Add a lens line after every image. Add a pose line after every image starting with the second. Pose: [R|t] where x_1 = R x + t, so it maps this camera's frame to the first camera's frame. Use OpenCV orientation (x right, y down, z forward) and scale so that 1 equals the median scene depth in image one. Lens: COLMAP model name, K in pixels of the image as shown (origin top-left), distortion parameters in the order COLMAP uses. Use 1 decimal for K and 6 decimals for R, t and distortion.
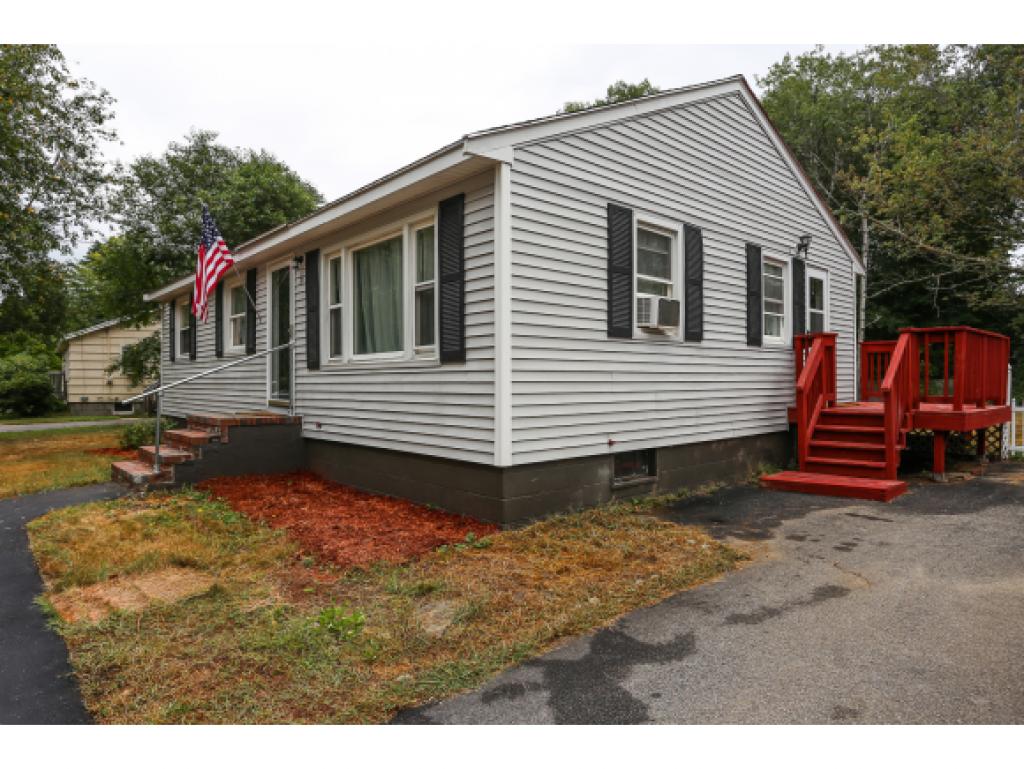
lens RADIAL K [[618.7, 0, 512.0], [0, 618.7, 384.5], [0, 0, 1]] dist [-0.036961, 0.002165]
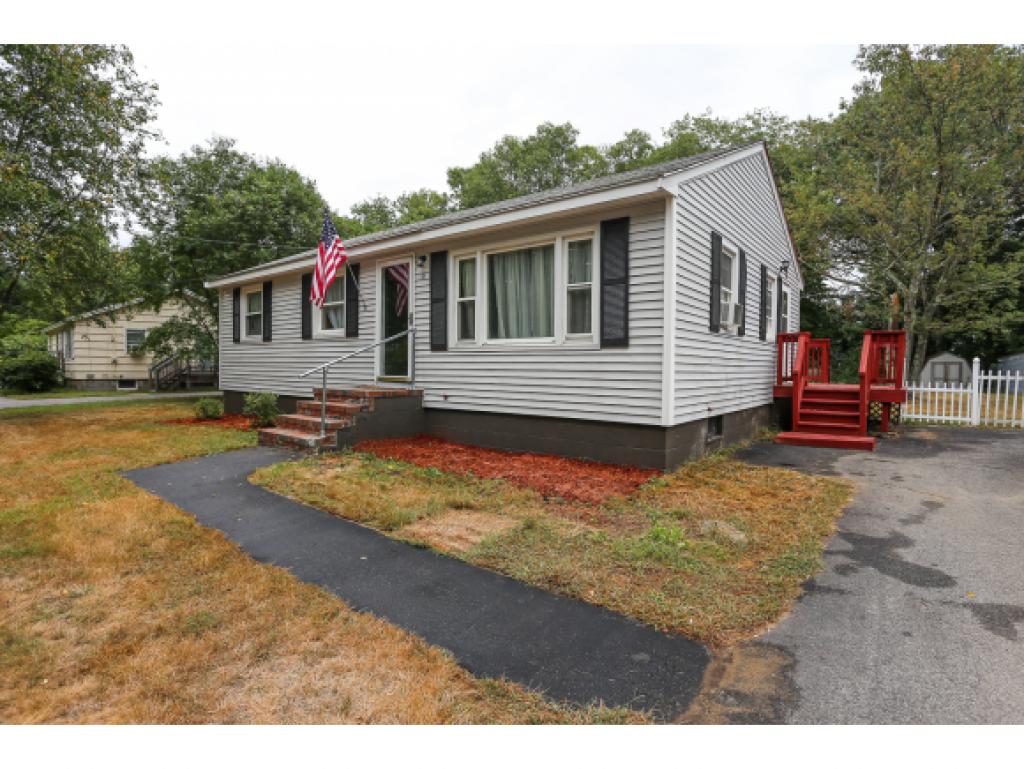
lens RADIAL K [[513.5, 0, 512.0], [0, 513.5, 384.5], [0, 0, 1]] dist [-0.046879, 0.000578]
pose [[0.984946, 0.008276, 0.172664, -0.376257], [-0.013429, 0.999498, 0.028697, 0.011101], [-0.172340, -0.030584, 0.984563, -0.014528]]
